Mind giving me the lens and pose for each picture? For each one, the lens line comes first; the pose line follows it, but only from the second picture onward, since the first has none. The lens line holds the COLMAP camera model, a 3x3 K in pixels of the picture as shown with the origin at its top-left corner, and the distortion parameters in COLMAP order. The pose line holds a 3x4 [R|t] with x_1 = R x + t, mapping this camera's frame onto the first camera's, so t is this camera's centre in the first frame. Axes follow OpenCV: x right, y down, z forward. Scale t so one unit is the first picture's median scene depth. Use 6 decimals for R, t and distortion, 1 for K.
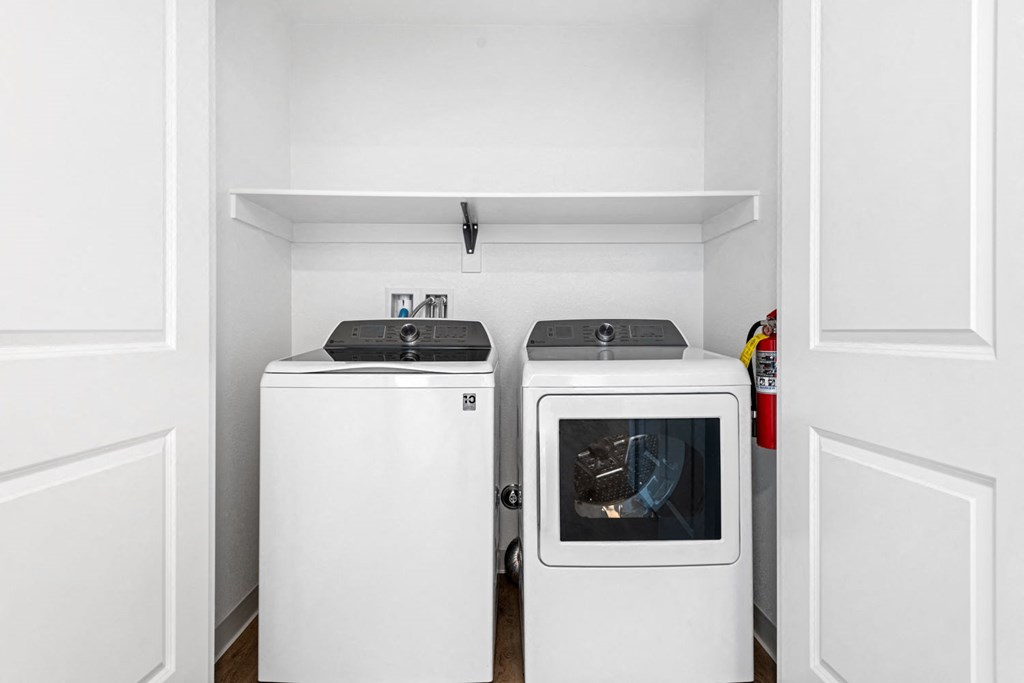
lens RADIAL K [[615.0, 0, 507.6], [0, 615.0, 332.5], [0, 0, 1]] dist [-0.003095, -0.005154]
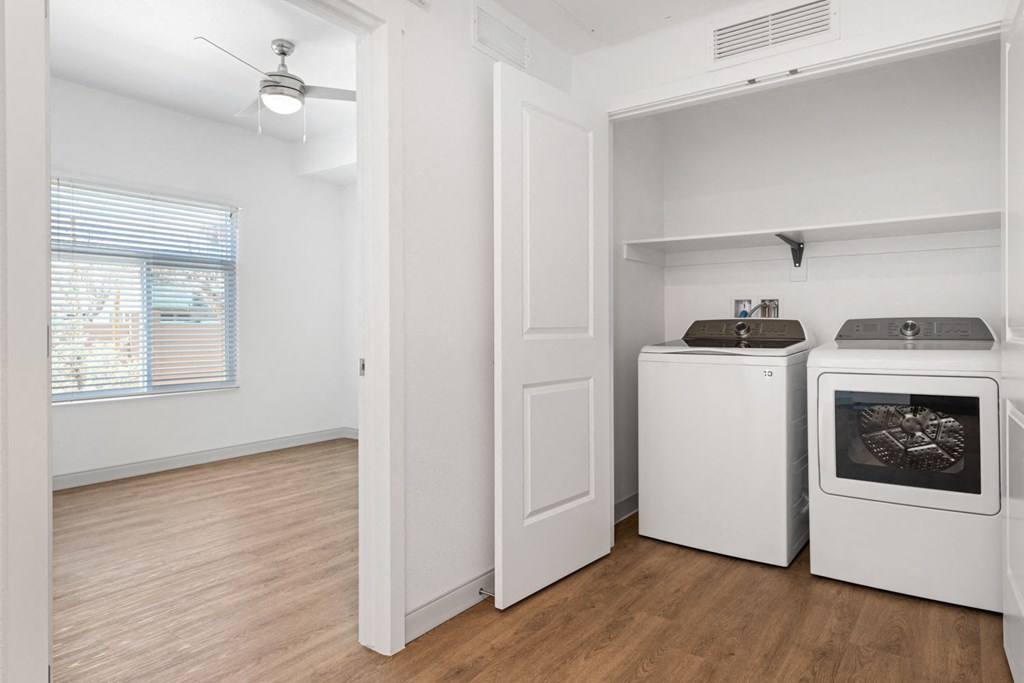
lens RADIAL K [[615.0, 0, 516.5], [0, 615.0, 326.7], [0, 0, 1]] dist [-0.003095, -0.005154]
pose [[0.809846, -0.001020, -0.586641, 0.246693], [0.000596, 0.999999, -0.000915, -0.002870], [0.586642, 0.000391, 0.809846, -0.438570]]
